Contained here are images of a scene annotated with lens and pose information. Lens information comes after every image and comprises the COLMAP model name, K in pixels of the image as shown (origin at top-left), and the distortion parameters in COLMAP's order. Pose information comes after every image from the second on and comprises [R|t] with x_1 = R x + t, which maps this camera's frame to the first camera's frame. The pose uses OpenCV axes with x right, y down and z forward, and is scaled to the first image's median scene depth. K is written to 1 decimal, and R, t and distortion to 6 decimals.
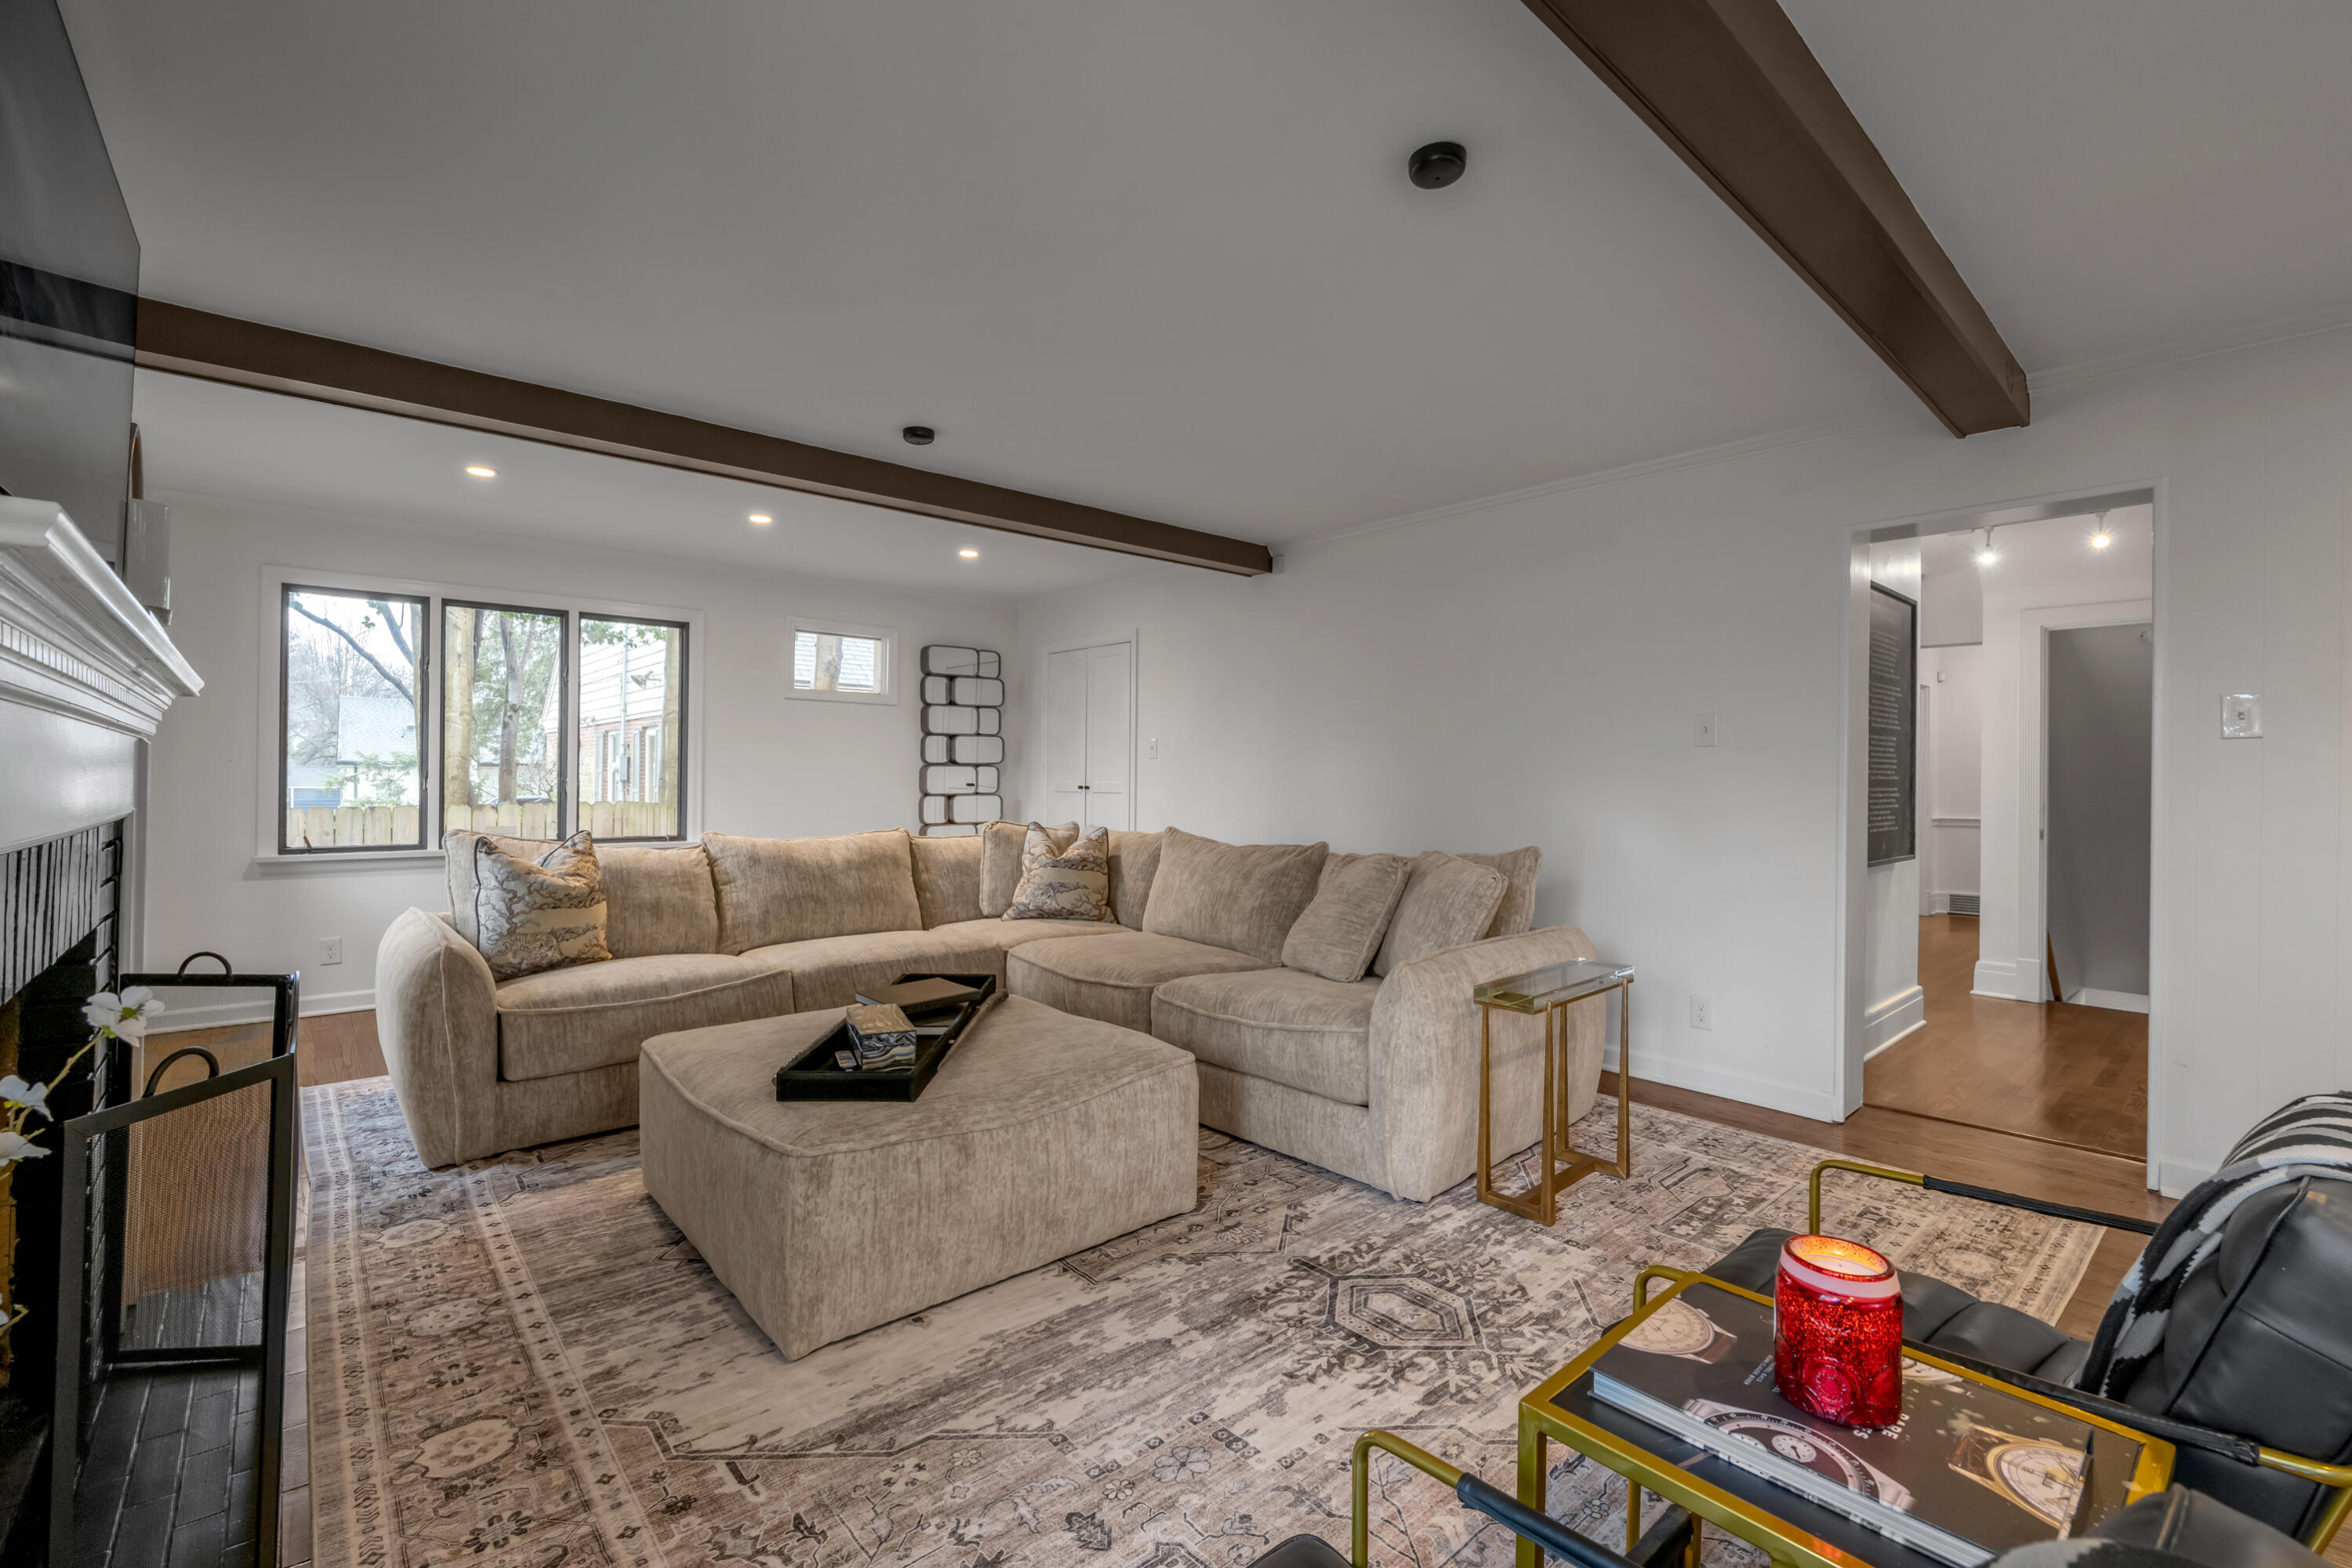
lens RADIAL K [[968.0, 0, 1218.6], [0, 968.0, 795.8], [0, 0, 1]] dist [-0.000042, 0.000291]
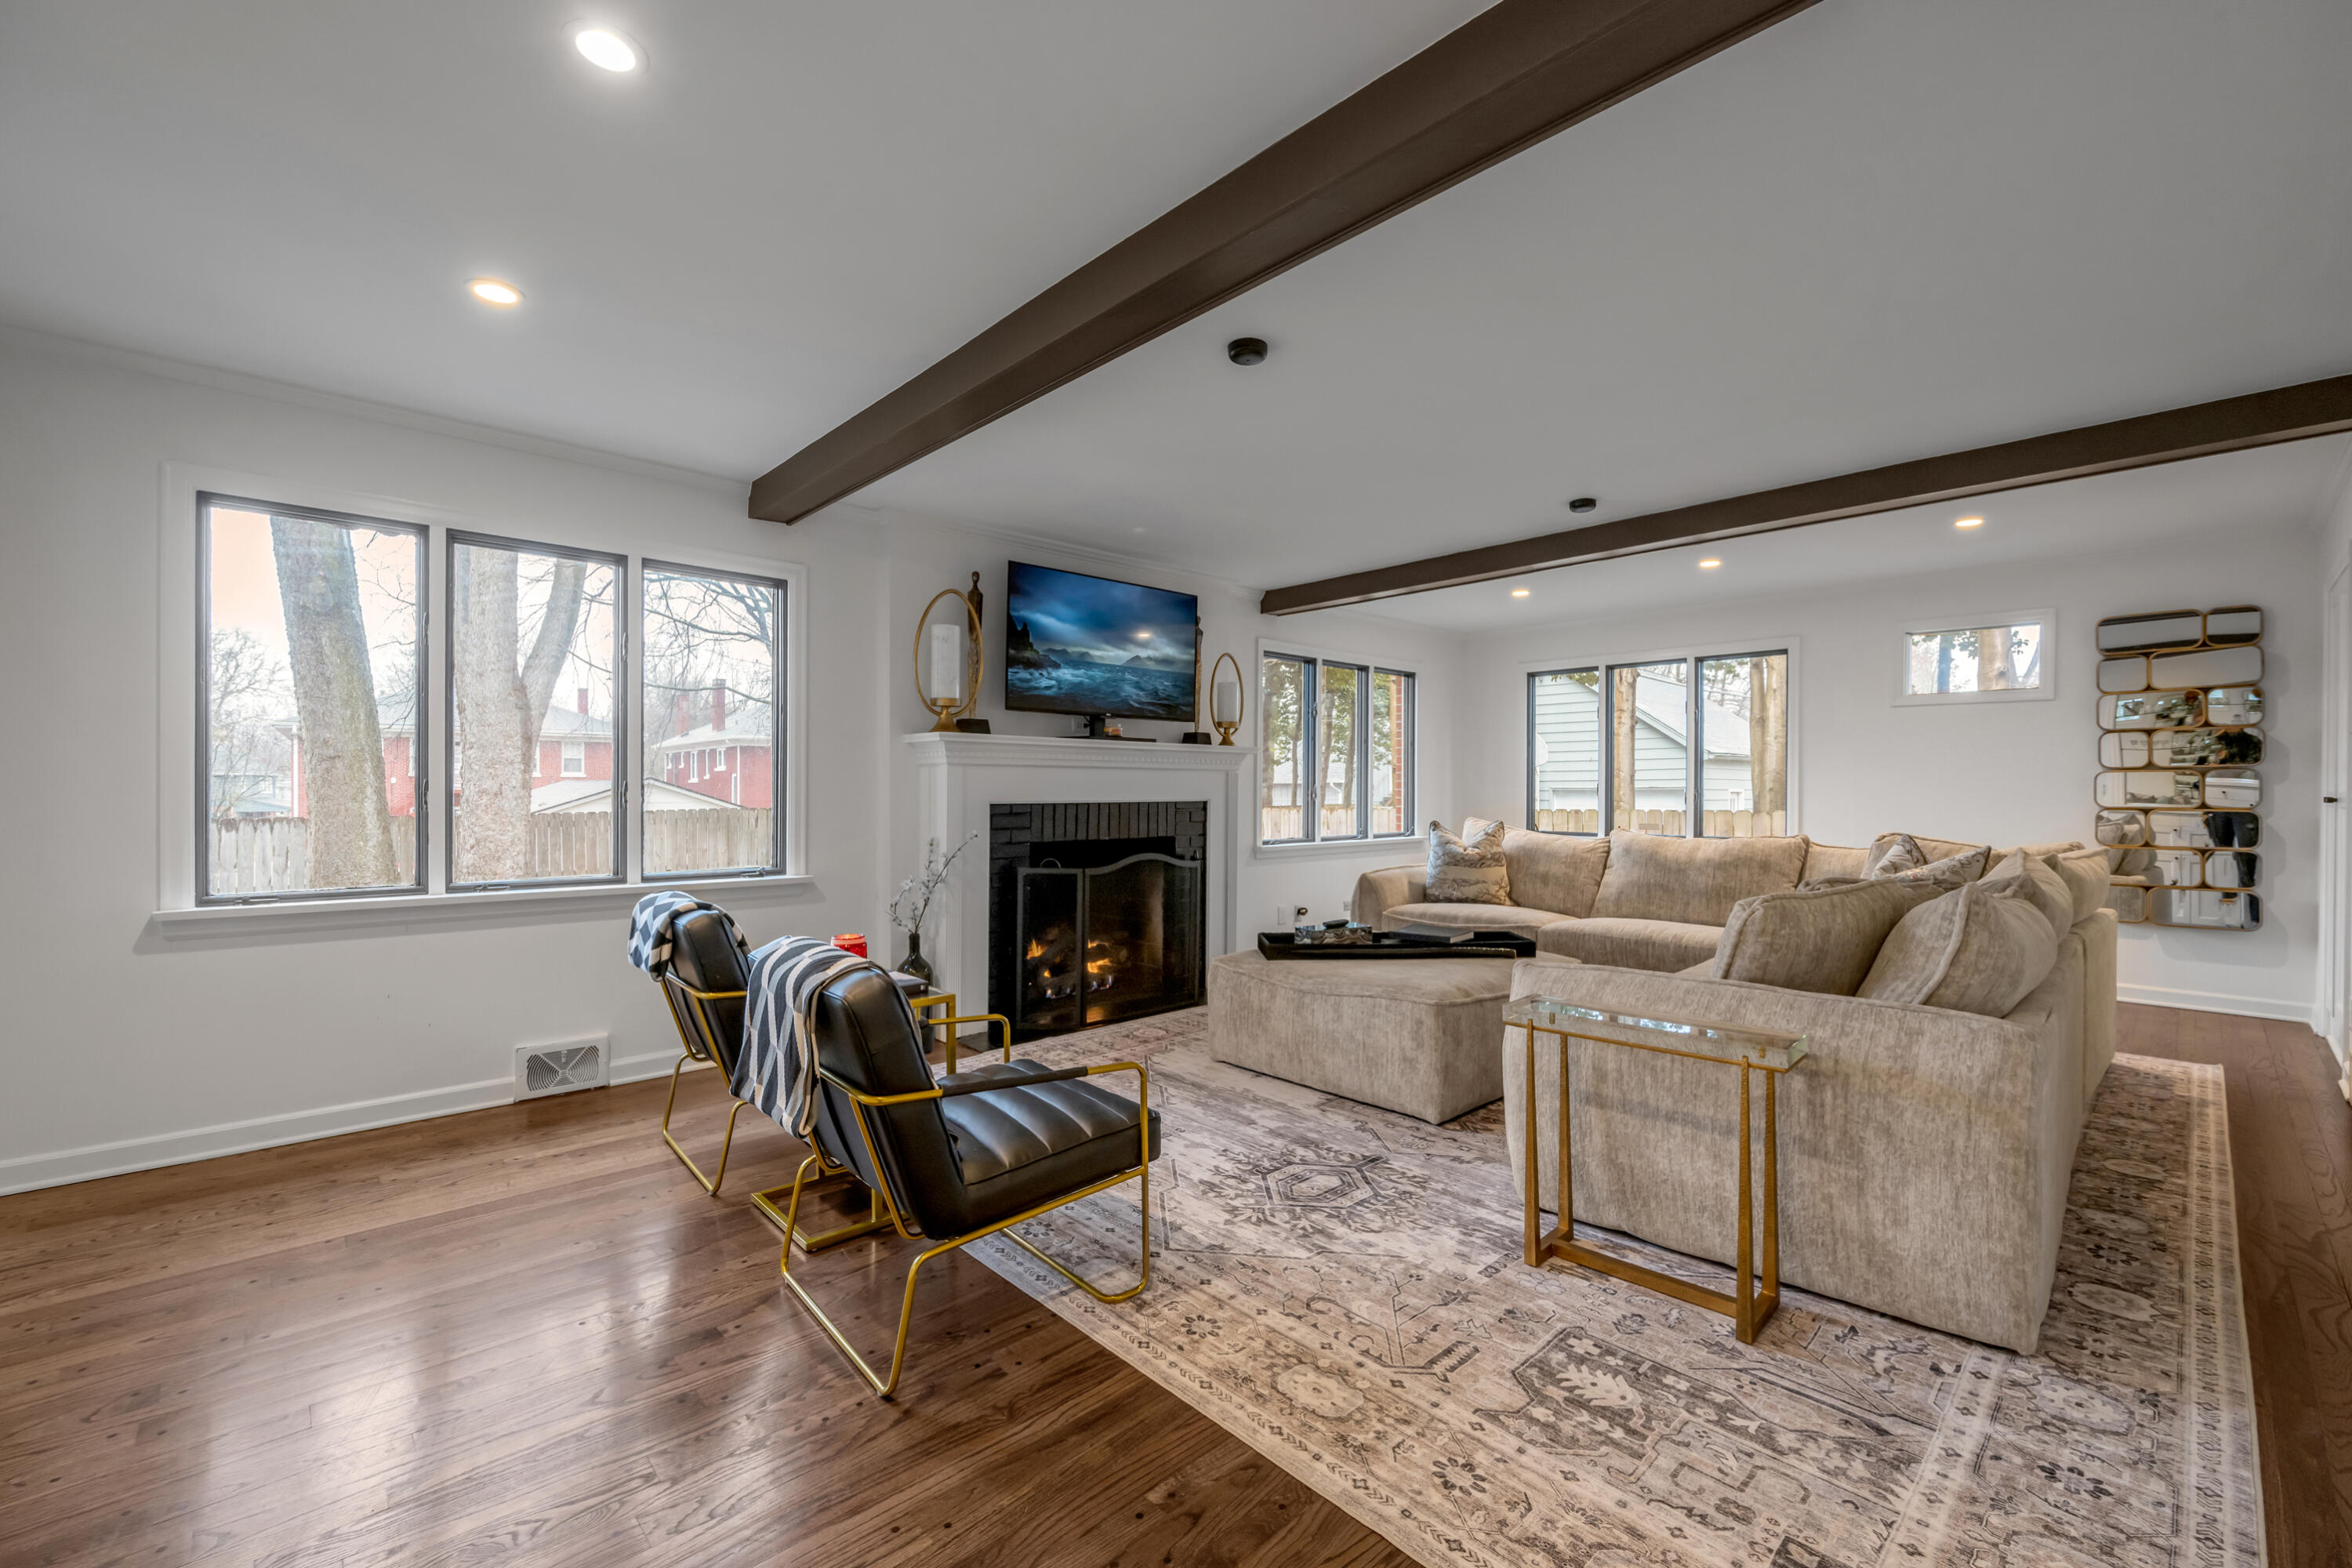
lens RADIAL K [[968.0, 0, 1218.6], [0, 968.0, 795.8], [0, 0, 1]] dist [-0.000042, 0.000291]
pose [[0.066543, -0.001809, -0.997782, 1.318120], [-0.020299, 0.999789, -0.003167, 0.016068], [0.997577, 0.020464, 0.066493, 0.689996]]
